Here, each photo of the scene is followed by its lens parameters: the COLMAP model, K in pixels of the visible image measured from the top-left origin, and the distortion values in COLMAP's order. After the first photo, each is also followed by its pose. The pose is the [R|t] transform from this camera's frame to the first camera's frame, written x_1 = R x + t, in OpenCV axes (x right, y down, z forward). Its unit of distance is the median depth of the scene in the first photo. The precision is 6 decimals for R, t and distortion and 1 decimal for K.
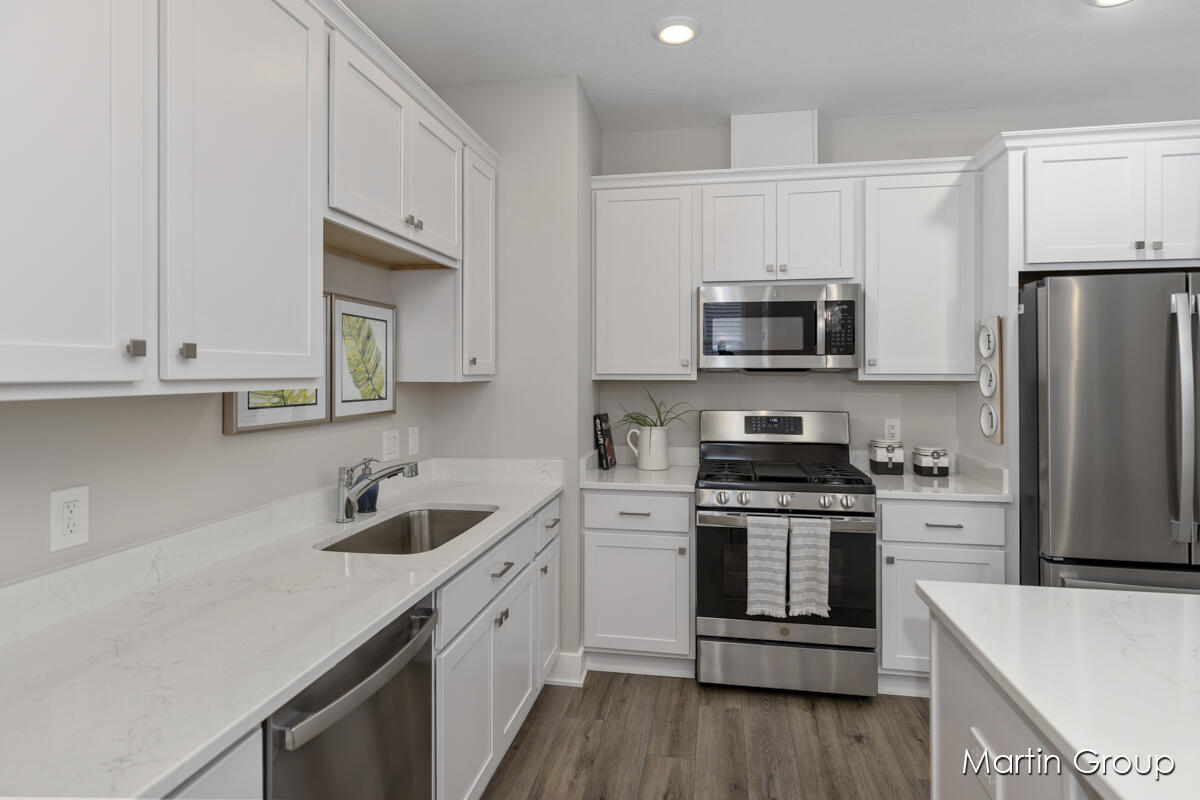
lens RADIAL K [[644.5, 0, 612.1], [0, 644.5, 377.2], [0, 0, 1]] dist [-0.001200, 0.000172]
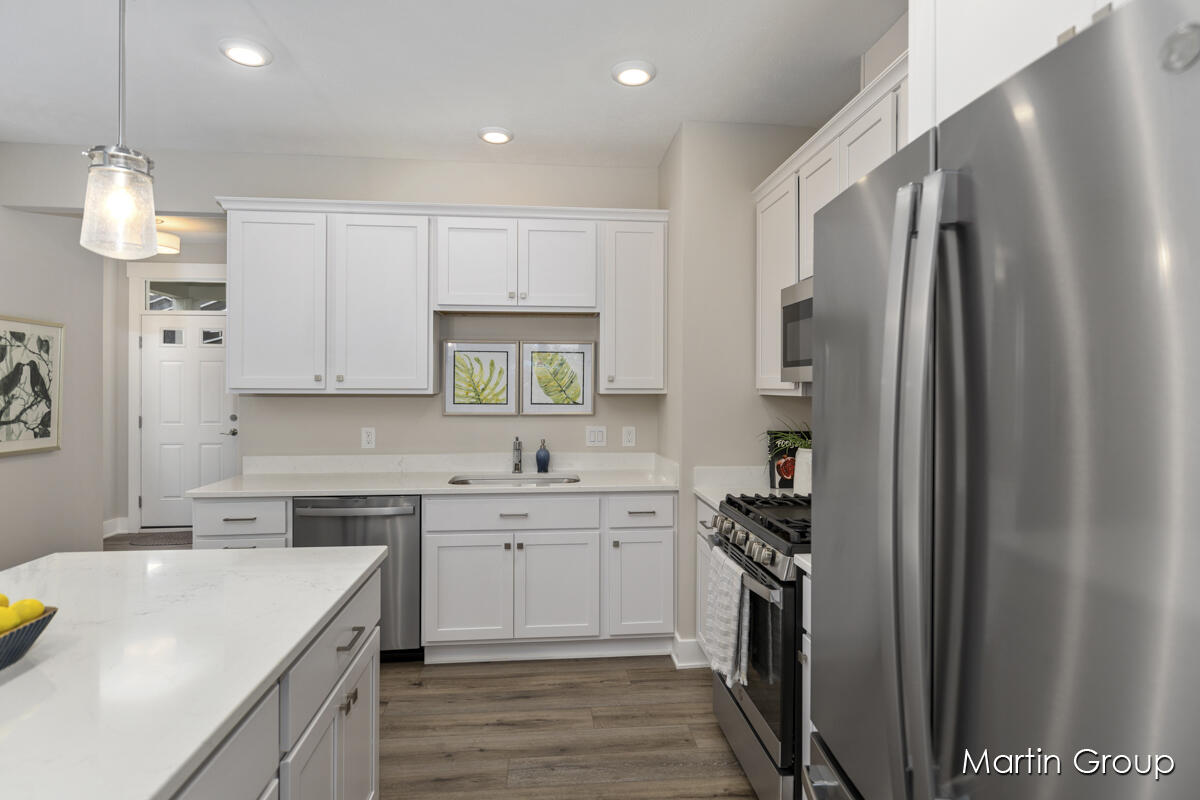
lens RADIAL K [[644.5, 0, 603.4], [0, 644.5, 388.7], [0, 0, 1]] dist [-0.001200, 0.000172]
pose [[0.260446, 0.000415, -0.965488, 1.165304], [-0.008073, 0.999966, -0.001748, -0.000472], [0.965455, 0.008249, 0.260440, 0.682455]]
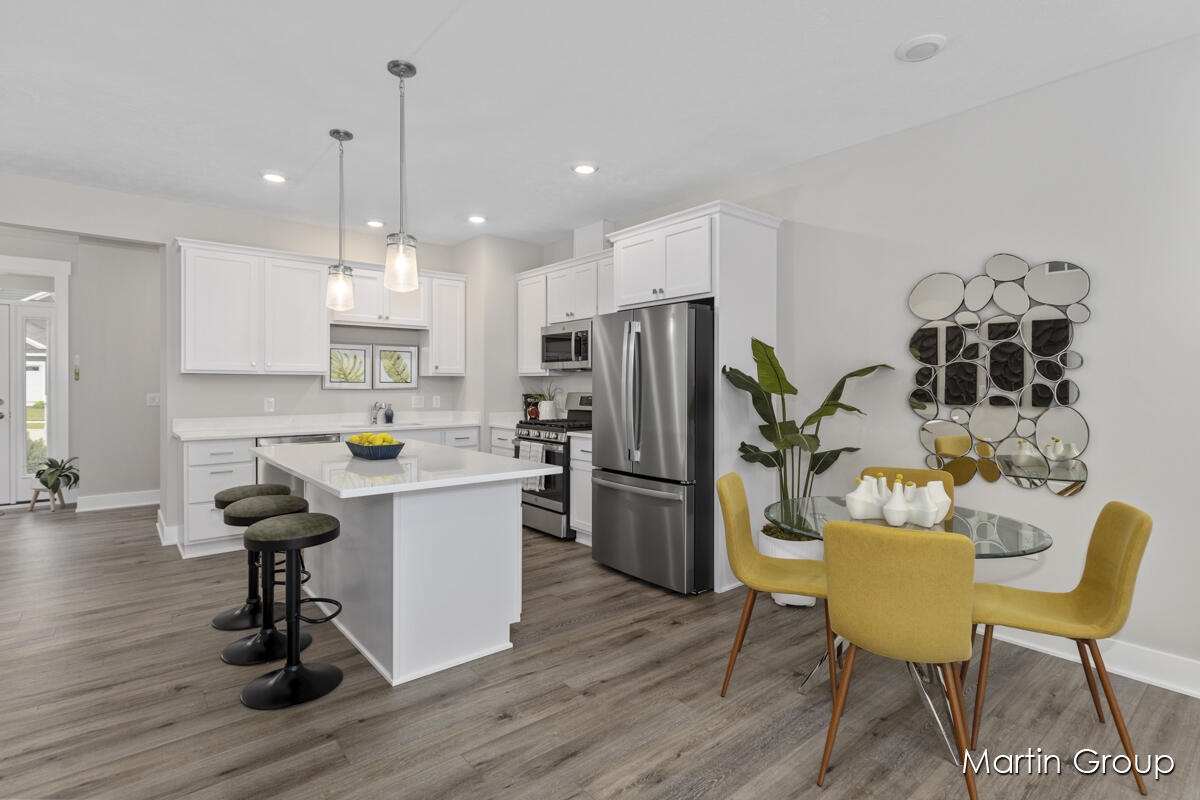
lens RADIAL K [[592.3, 0, 613.7], [0, 592.3, 384.2], [0, 0, 1]] dist [-0.004630, -0.000265]
pose [[0.765050, -0.002212, -0.643966, 1.838144], [-0.003309, 0.999967, -0.007366, 0.056735], [0.643962, 0.007766, 0.765018, -0.279993]]
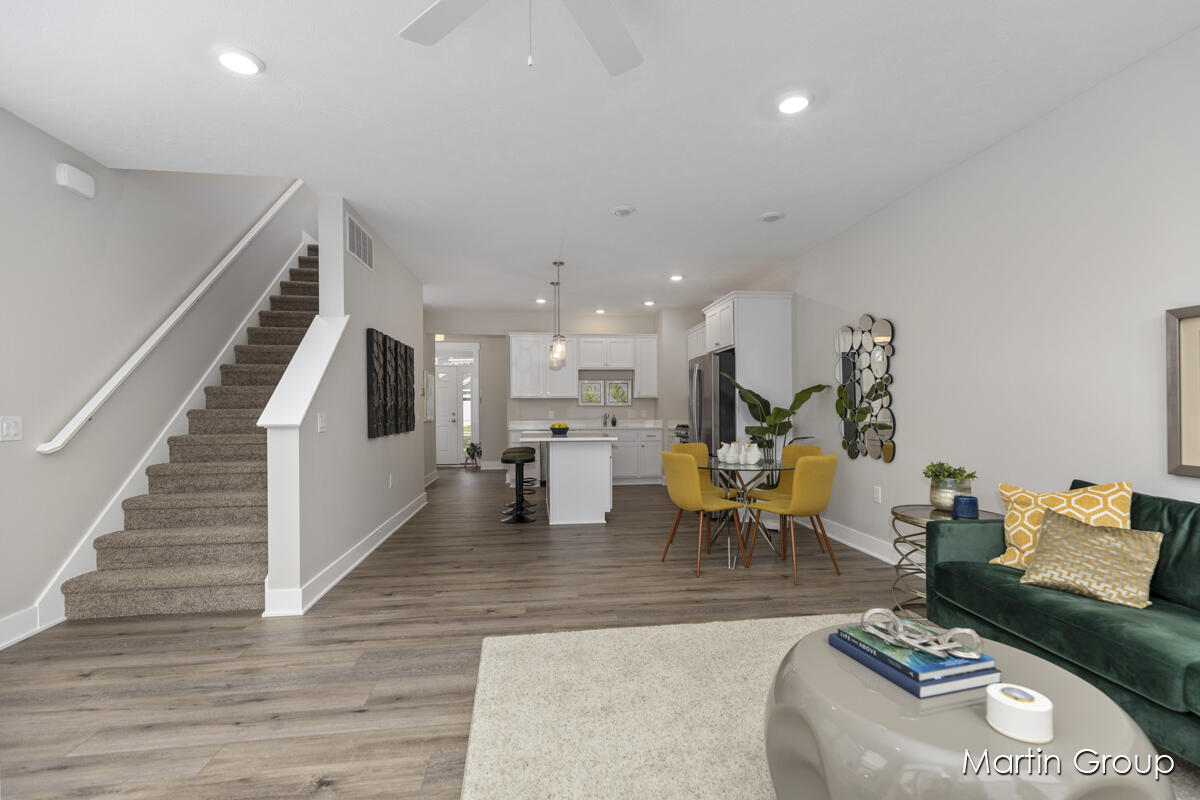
lens RADIAL K [[558.8, 0, 603.2], [0, 558.8, 406.0], [0, 0, 1]] dist [-0.000336, -0.000134]
pose [[0.288628, -0.009716, -0.957392, 3.197536], [-0.002247, 0.999939, -0.010825, 0.101835], [0.957439, 0.005275, 0.288589, -0.201643]]
